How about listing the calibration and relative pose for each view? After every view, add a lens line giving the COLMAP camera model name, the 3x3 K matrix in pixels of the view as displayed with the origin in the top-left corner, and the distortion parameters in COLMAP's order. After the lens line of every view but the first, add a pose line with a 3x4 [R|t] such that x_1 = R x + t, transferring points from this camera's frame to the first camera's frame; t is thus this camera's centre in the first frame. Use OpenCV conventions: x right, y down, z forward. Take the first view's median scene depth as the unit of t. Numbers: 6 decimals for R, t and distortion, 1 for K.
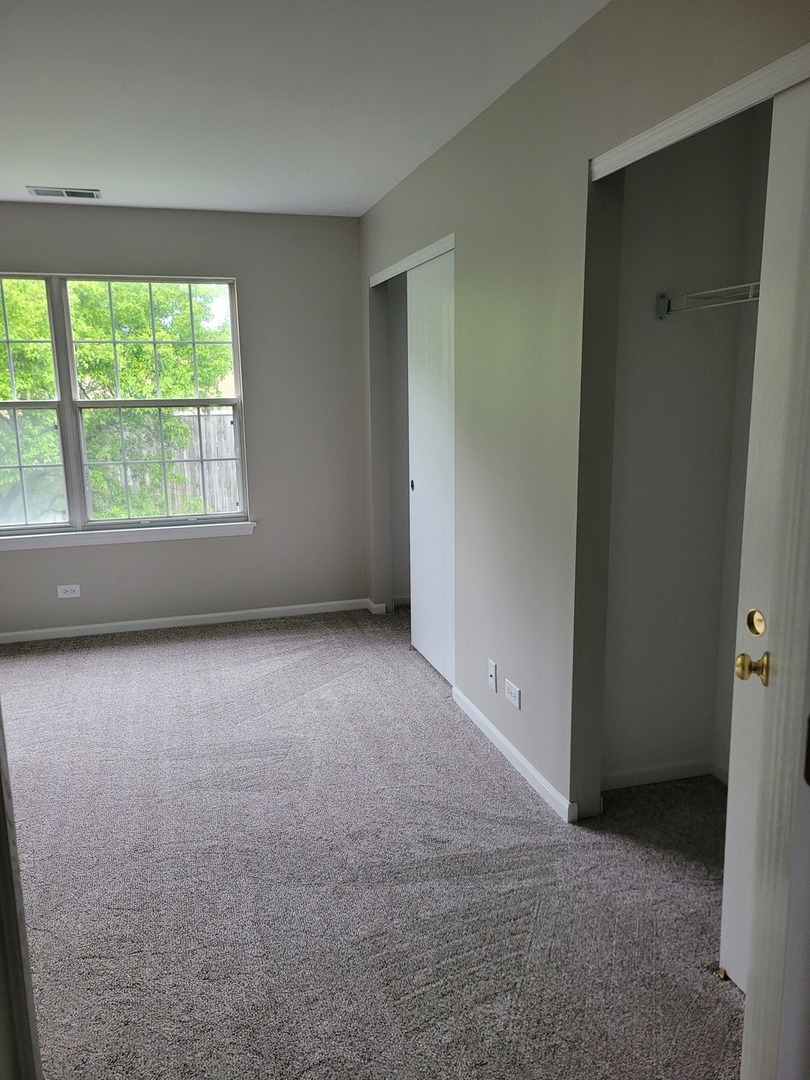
lens RADIAL K [[811.5, 0, 404.2], [0, 811.5, 540.4], [0, 0, 1]] dist [0.055515, -0.023291]
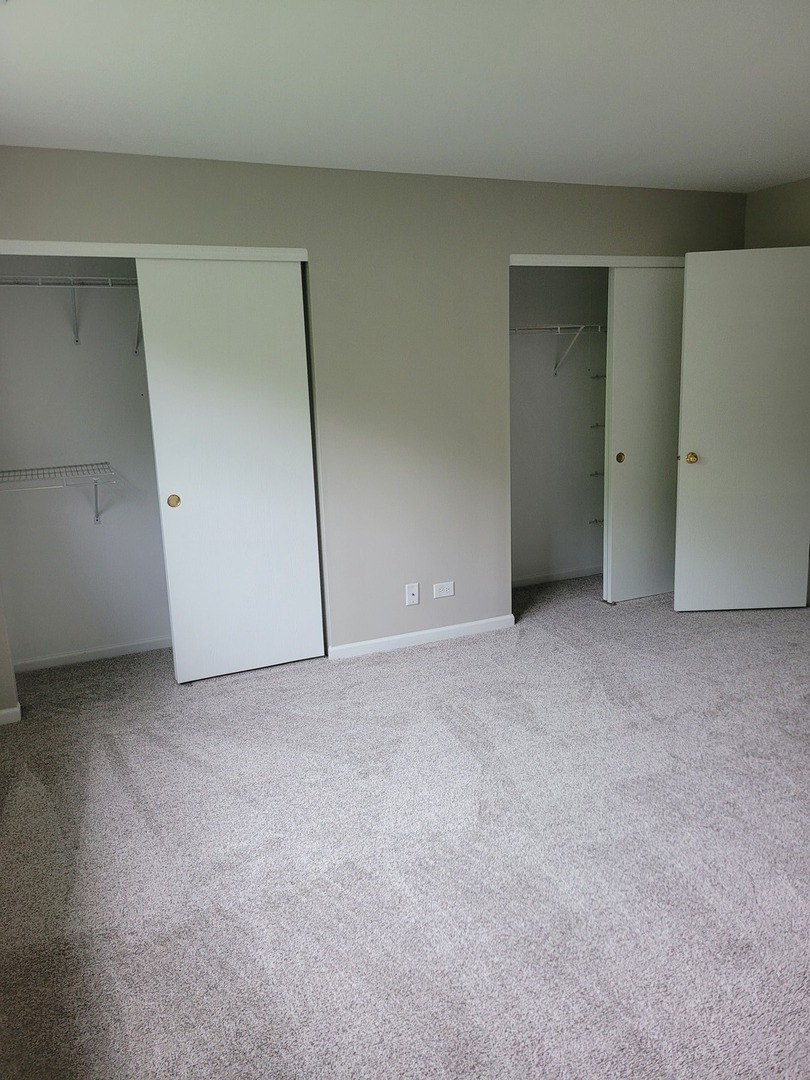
lens RADIAL K [[811.5, 0, 405.1], [0, 811.5, 539.1], [0, 0, 1]] dist [0.055515, -0.023291]
pose [[-0.167416, -0.174580, 0.970306, -0.925604], [0.220834, 0.952548, 0.209488, -0.161597], [-0.960835, 0.249348, -0.120918, 0.910290]]
